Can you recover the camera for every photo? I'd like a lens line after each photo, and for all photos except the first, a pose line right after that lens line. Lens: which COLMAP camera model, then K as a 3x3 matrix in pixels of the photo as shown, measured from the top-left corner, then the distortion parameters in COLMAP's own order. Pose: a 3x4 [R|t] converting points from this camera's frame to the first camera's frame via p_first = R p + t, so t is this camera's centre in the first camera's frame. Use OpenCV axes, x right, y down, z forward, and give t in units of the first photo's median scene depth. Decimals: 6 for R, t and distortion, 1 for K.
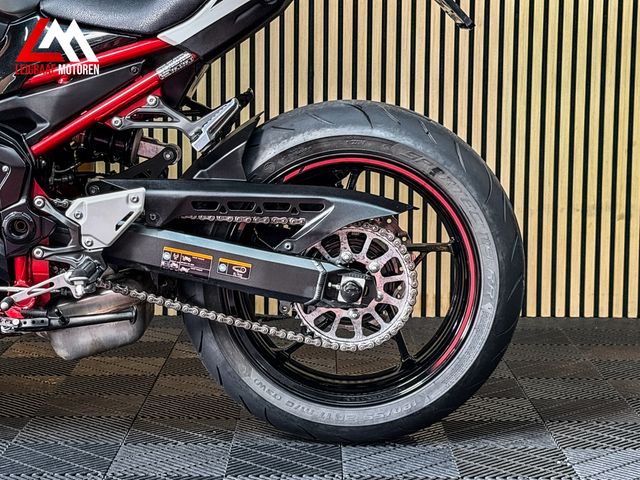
lens RADIAL K [[1505.8, 0, 320.0], [0, 1505.8, 240.0], [0, 0, 1]] dist [0.152771, 0.354405]
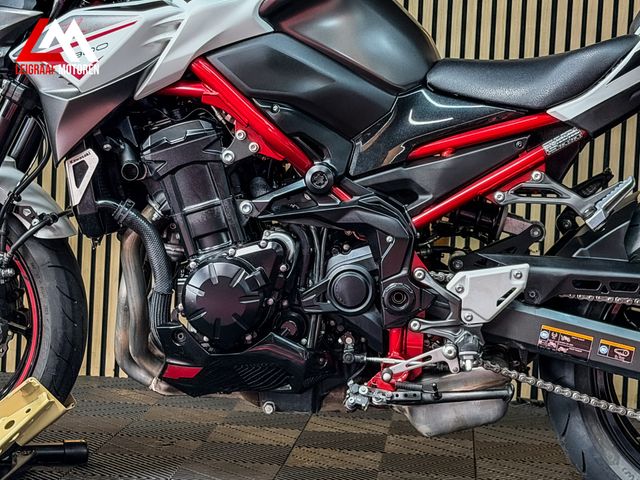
lens RADIAL K [[1505.8, 0, 320.0], [0, 1505.8, 240.0], [0, 0, 1]] dist [0.152771, 0.354405]
pose [[0.995457, 0.040353, -0.086241, -0.164841], [-0.045227, 0.997443, -0.055337, 0.010238], [0.083788, 0.058986, 0.994736, 0.010236]]
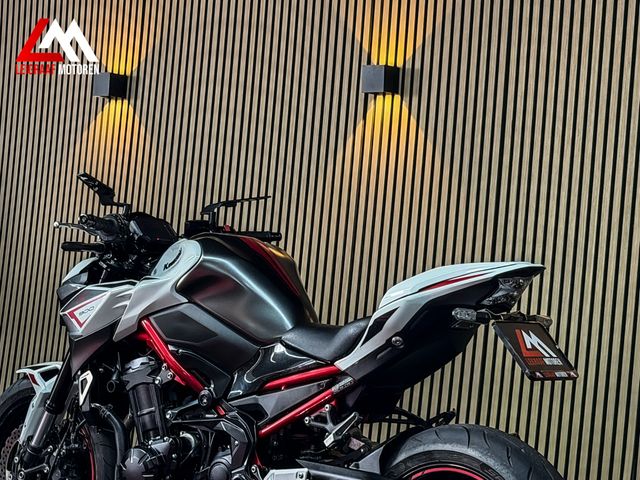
lens RADIAL K [[1505.8, 0, 320.0], [0, 1505.8, 240.0], [0, 0, 1]] dist [0.152771, 0.354405]
pose [[0.780748, 0.042166, -0.623421, 0.760502], [-0.153756, 0.980007, -0.126273, -0.066645], [0.605633, 0.194442, 0.771622, -0.131262]]
